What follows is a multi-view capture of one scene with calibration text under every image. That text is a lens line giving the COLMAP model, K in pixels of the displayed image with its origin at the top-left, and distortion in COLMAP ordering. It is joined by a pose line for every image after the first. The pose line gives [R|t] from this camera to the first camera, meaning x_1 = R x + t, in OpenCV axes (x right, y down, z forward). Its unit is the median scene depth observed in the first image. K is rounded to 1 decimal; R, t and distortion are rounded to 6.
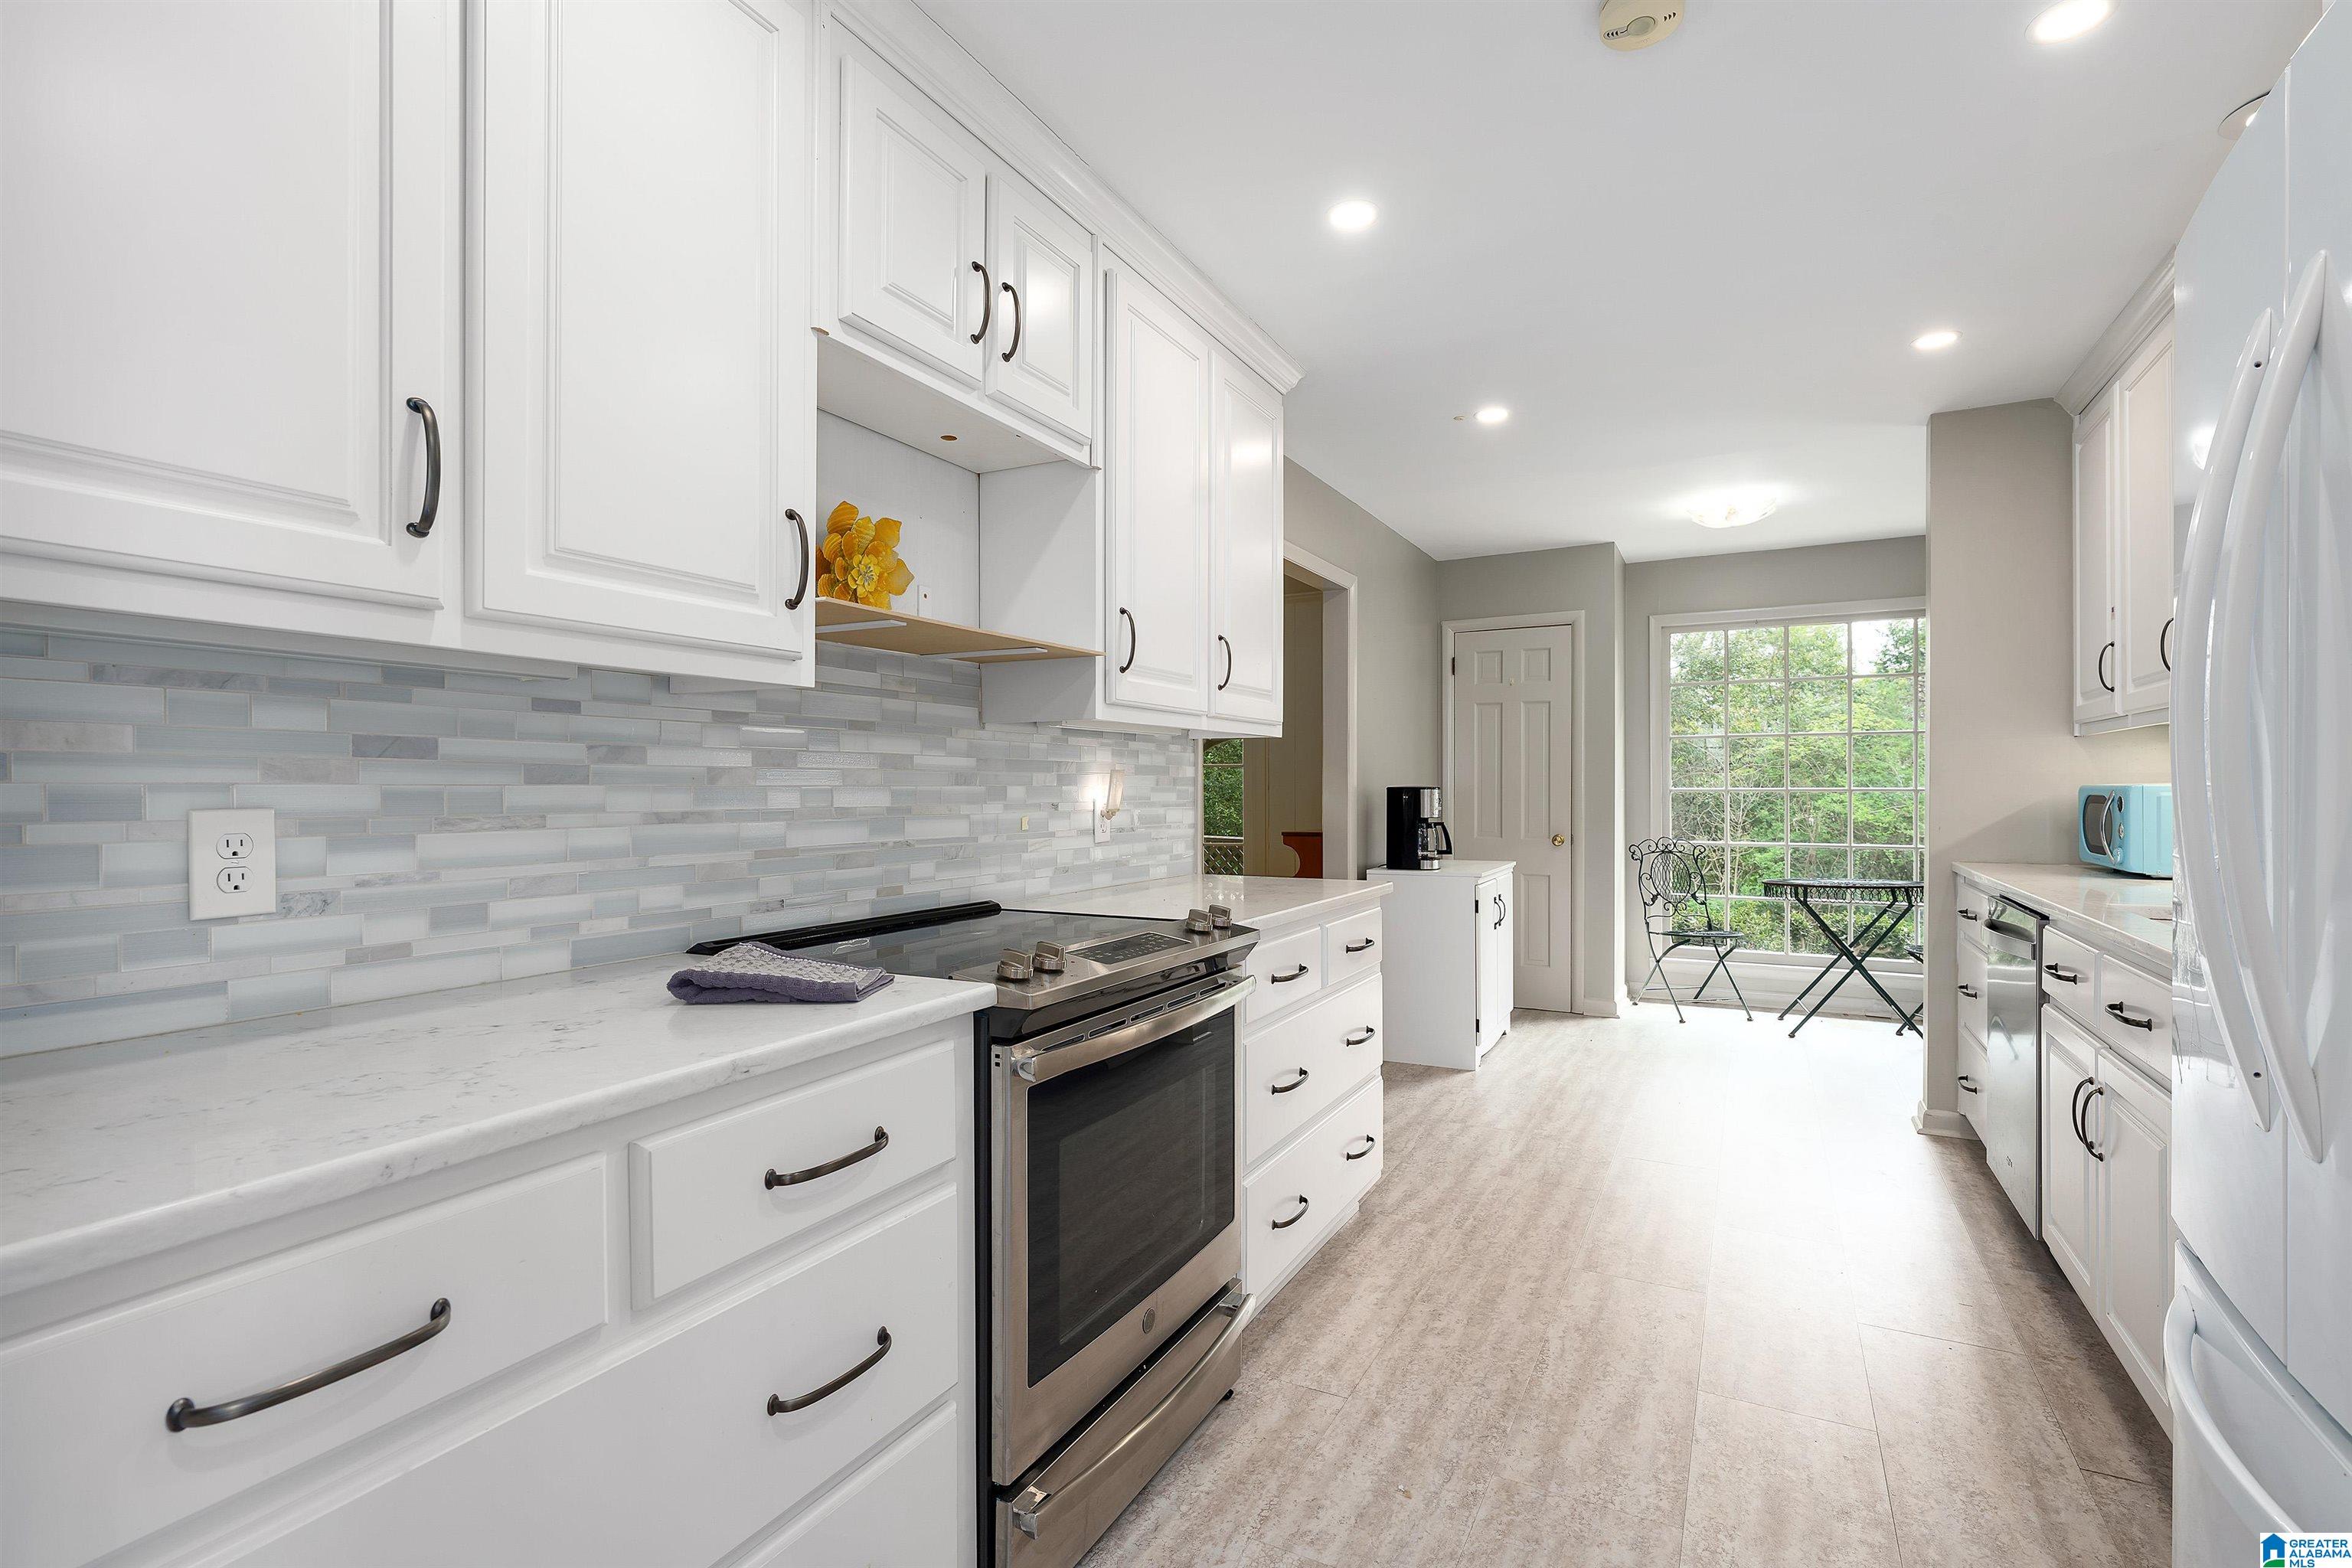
lens RADIAL K [[1076.0, 0, 1176.0], [0, 1076.0, 784.0], [0, 0, 1]] dist [-0.000821, -0.000003]
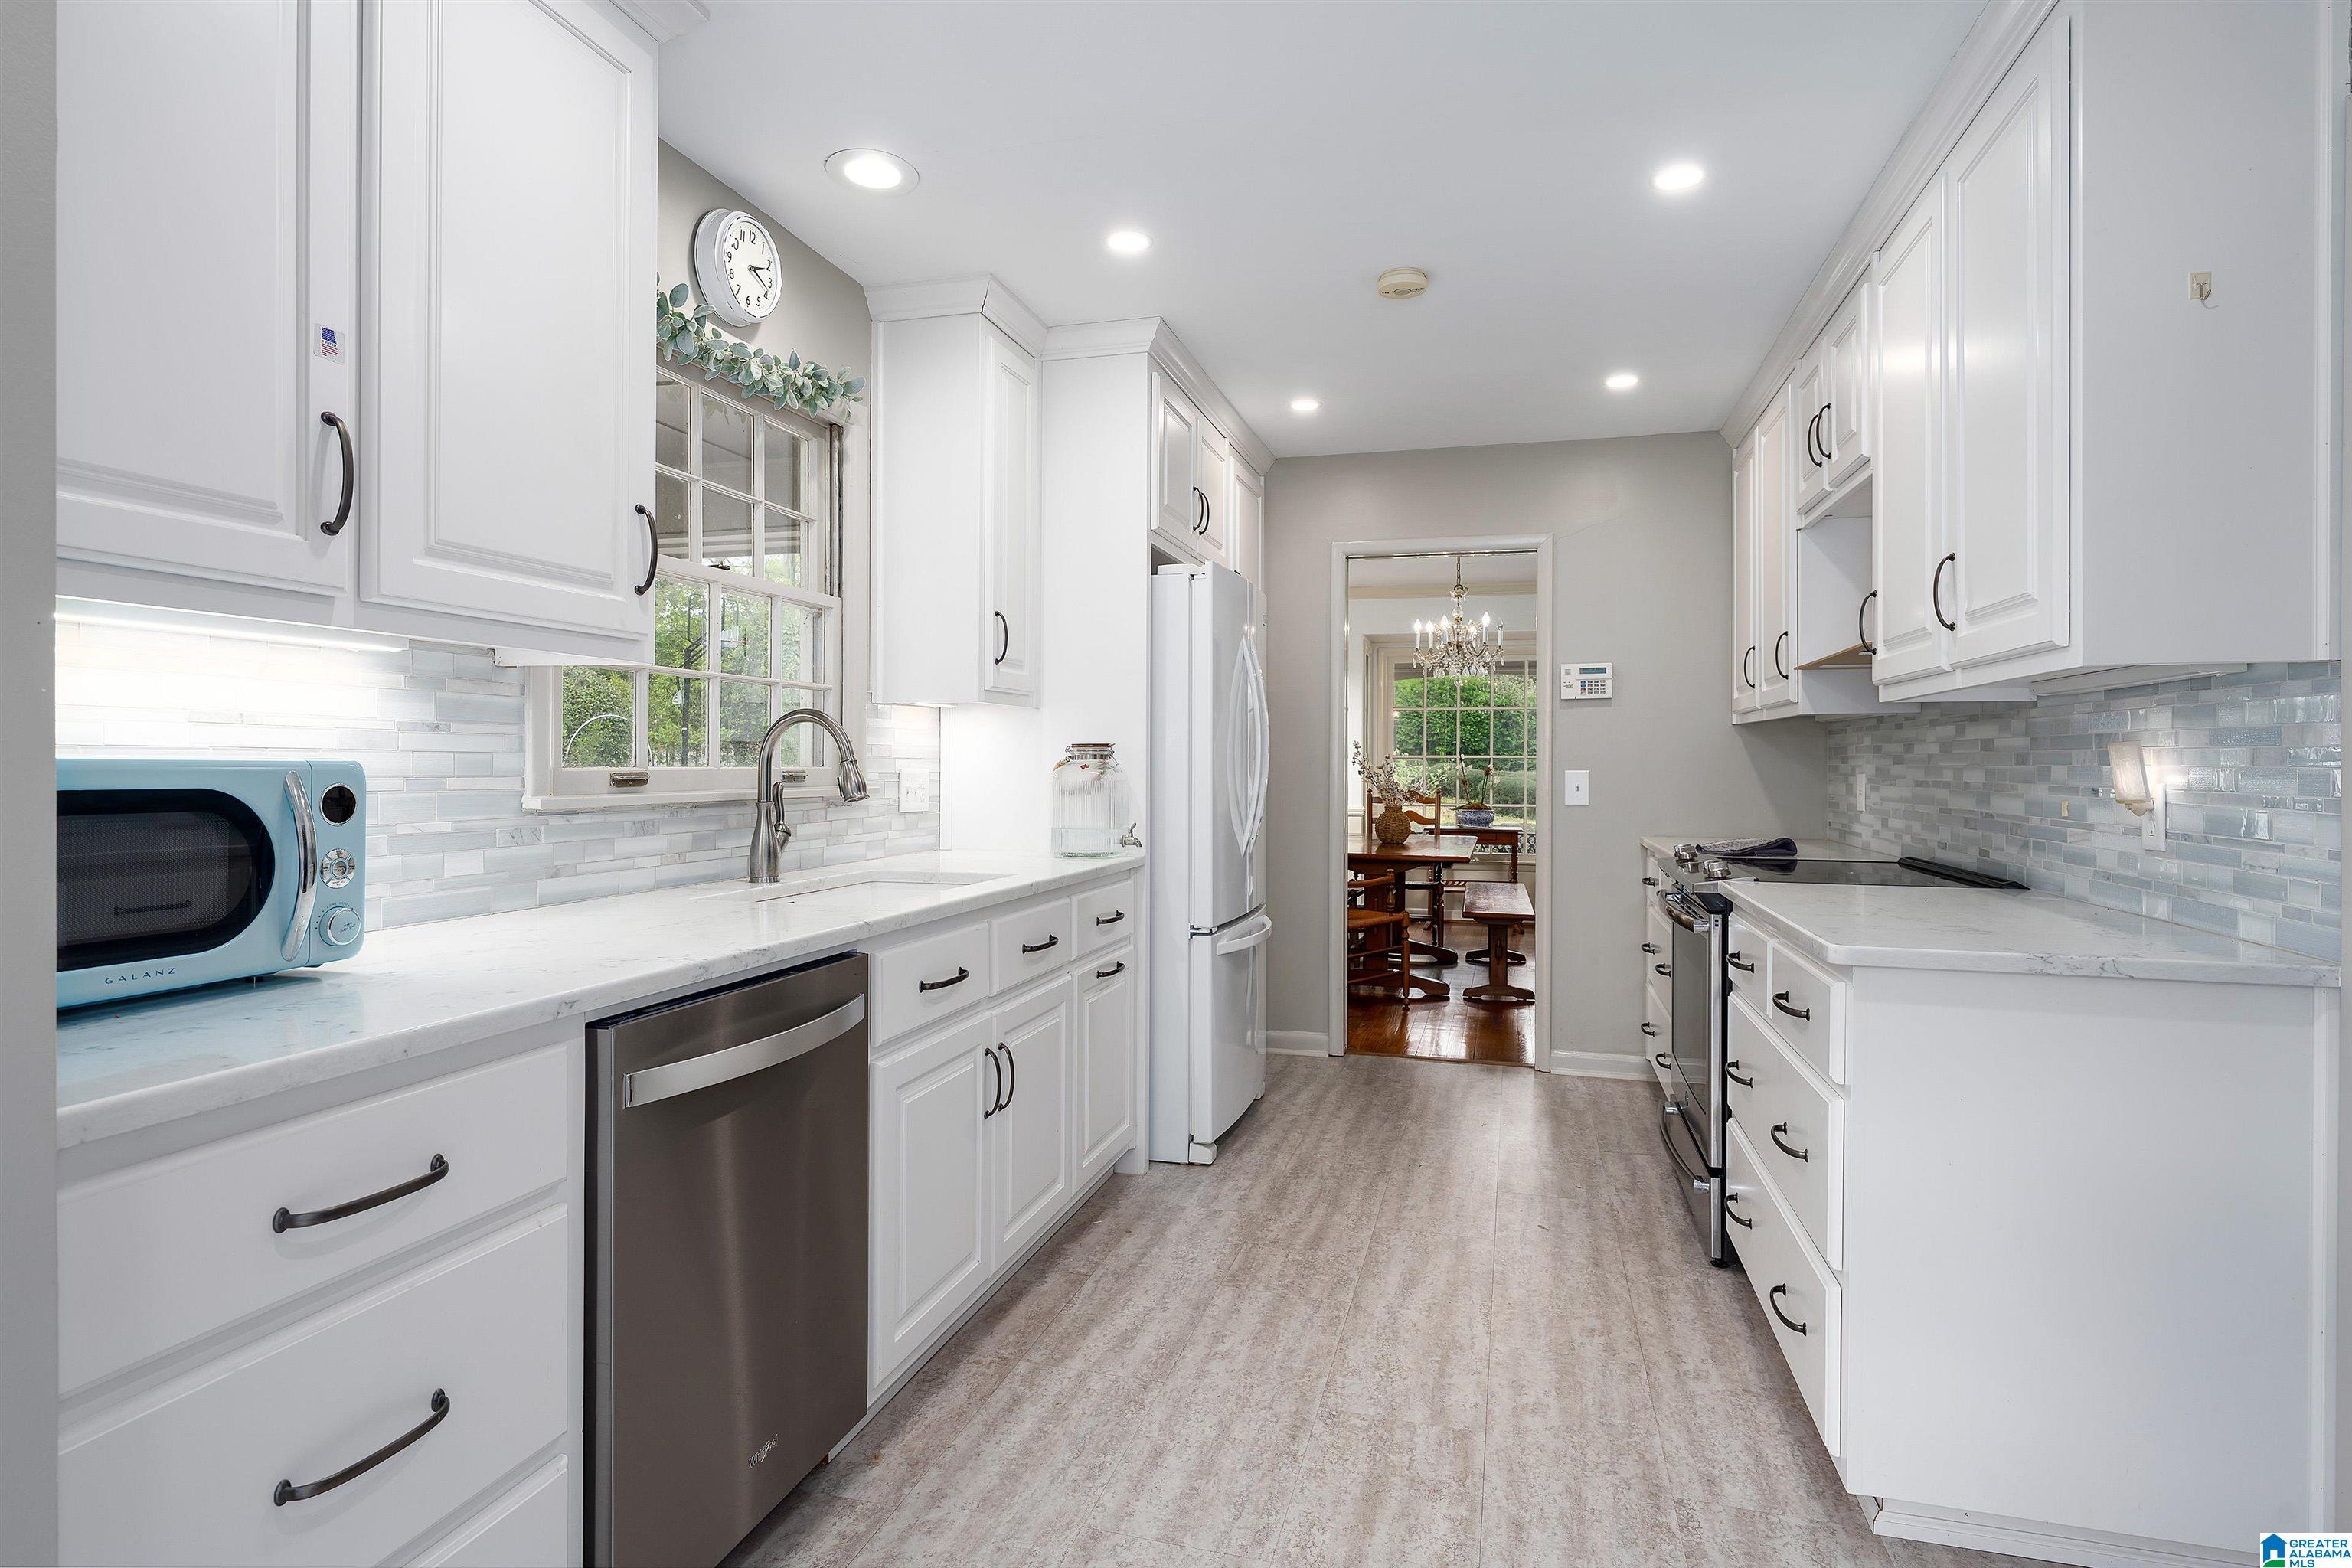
lens RADIAL K [[1255.2, 0, 1176.0], [0, 1255.2, 784.0], [0, 0, 1]] dist [0.001798, 0.000347]
pose [[-0.974362, 0.000113, -0.224987, 0.759834], [-0.002965, 0.999907, 0.013342, 0.004975], [0.224967, 0.013667, -0.974270, 1.767610]]
